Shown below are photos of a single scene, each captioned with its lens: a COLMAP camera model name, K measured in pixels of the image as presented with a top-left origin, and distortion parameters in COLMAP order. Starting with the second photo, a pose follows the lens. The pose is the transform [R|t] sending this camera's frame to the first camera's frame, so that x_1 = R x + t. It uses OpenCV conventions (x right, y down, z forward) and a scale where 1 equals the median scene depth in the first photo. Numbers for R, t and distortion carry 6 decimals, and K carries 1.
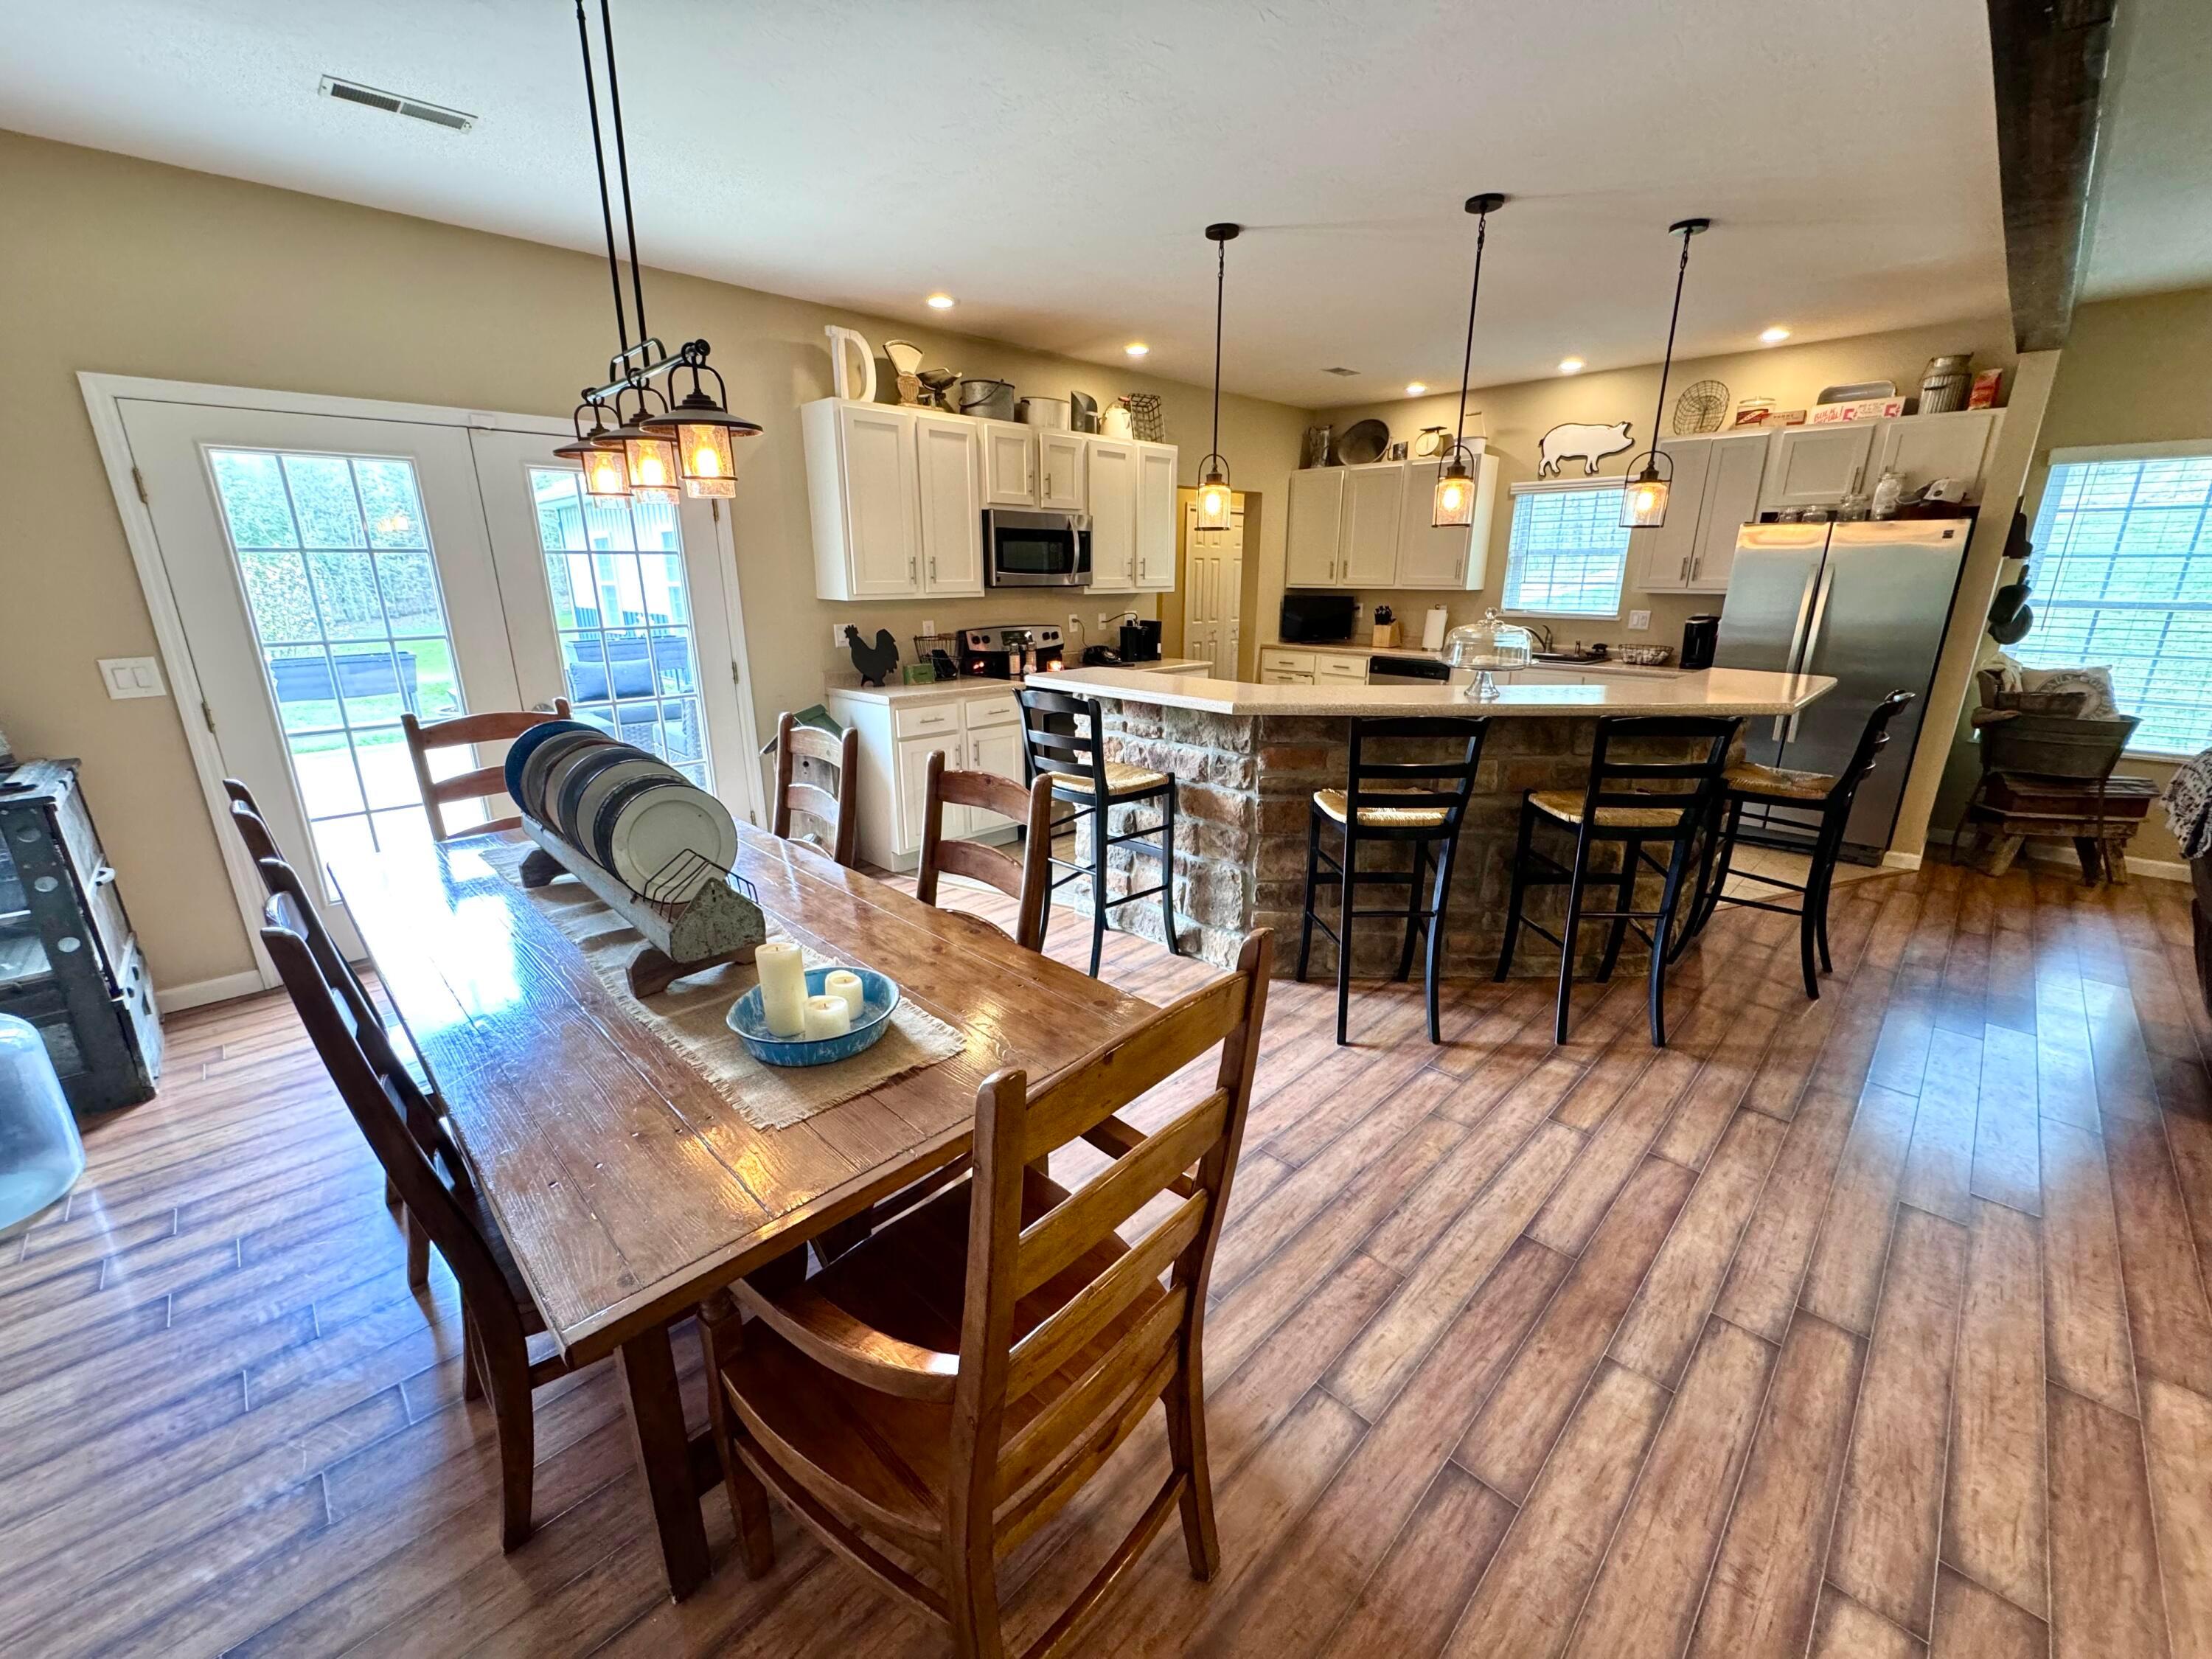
lens RADIAL K [[881.5, 0, 1106.0], [0, 881.5, 829.5], [0, 0, 1]] dist [-0.000266, -0.000156]
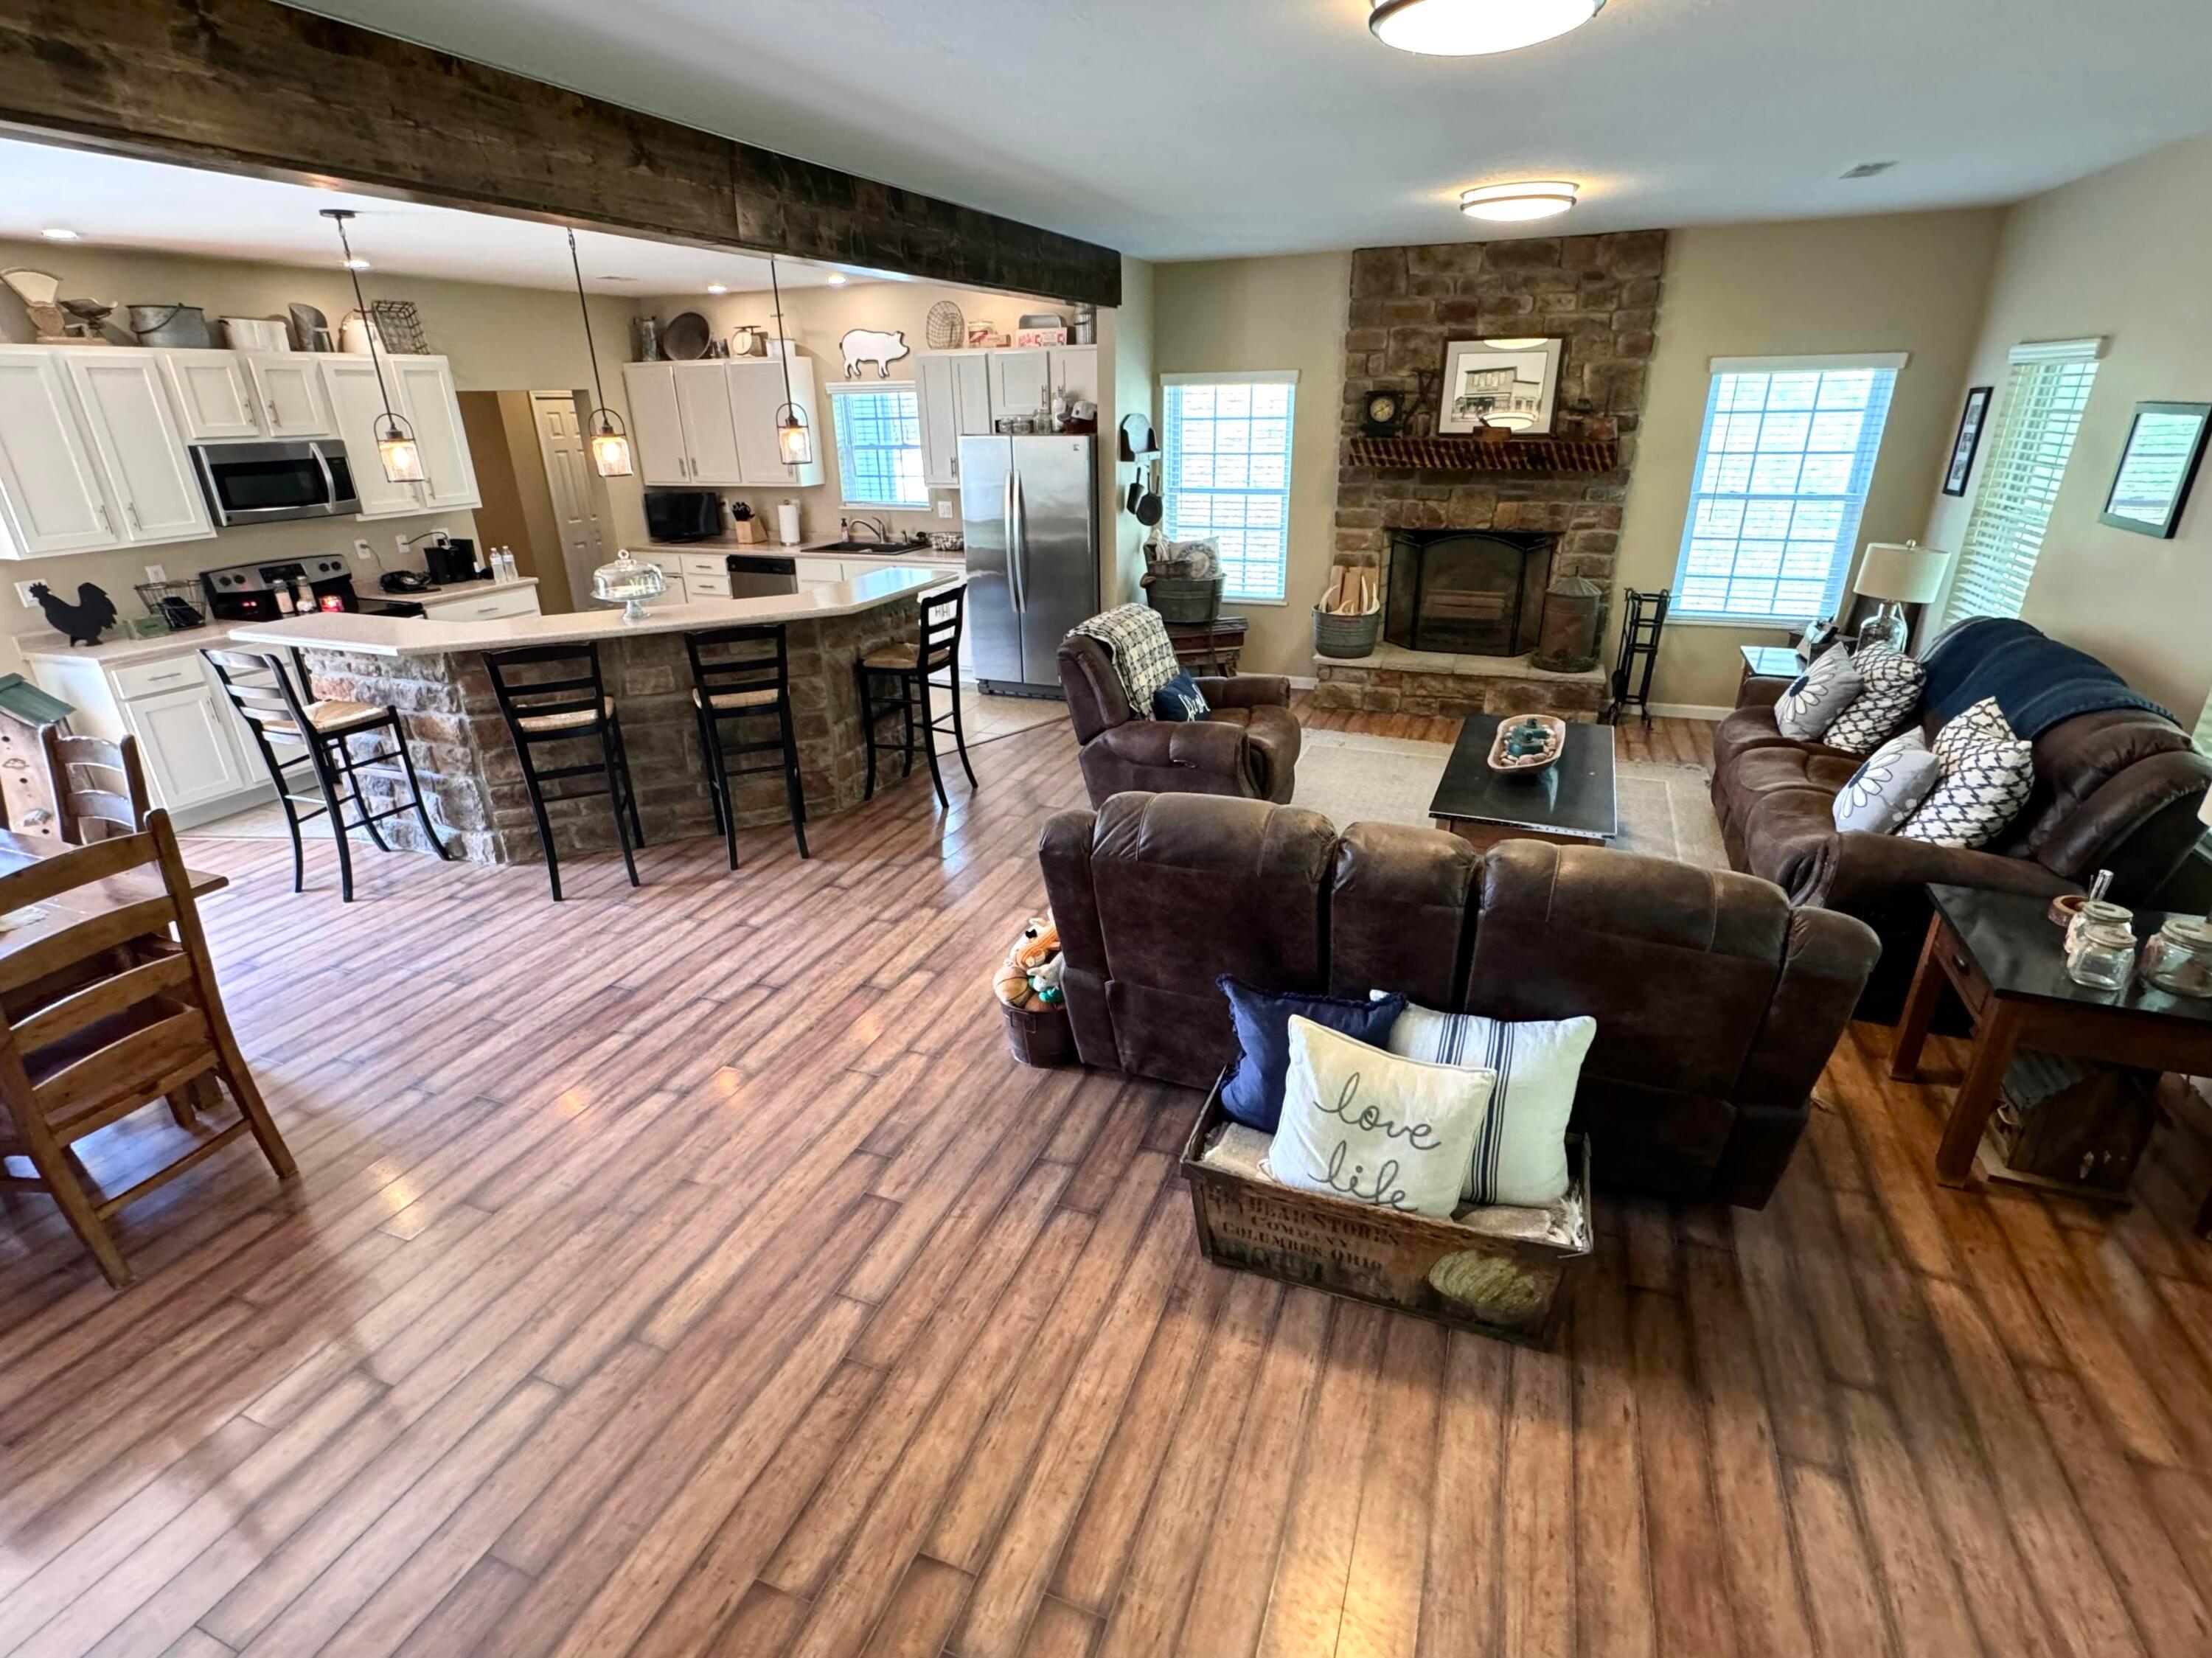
lens RADIAL K [[1049.8, 0, 1106.0], [0, 1049.8, 829.0], [0, 0, 1]] dist [-0.000597, -0.000335]
pose [[0.916282, -0.169257, 0.363014, 0.314726], [0.132078, 0.983314, 0.125098, 0.035964], [-0.378130, -0.066679, 0.923348, -0.492272]]
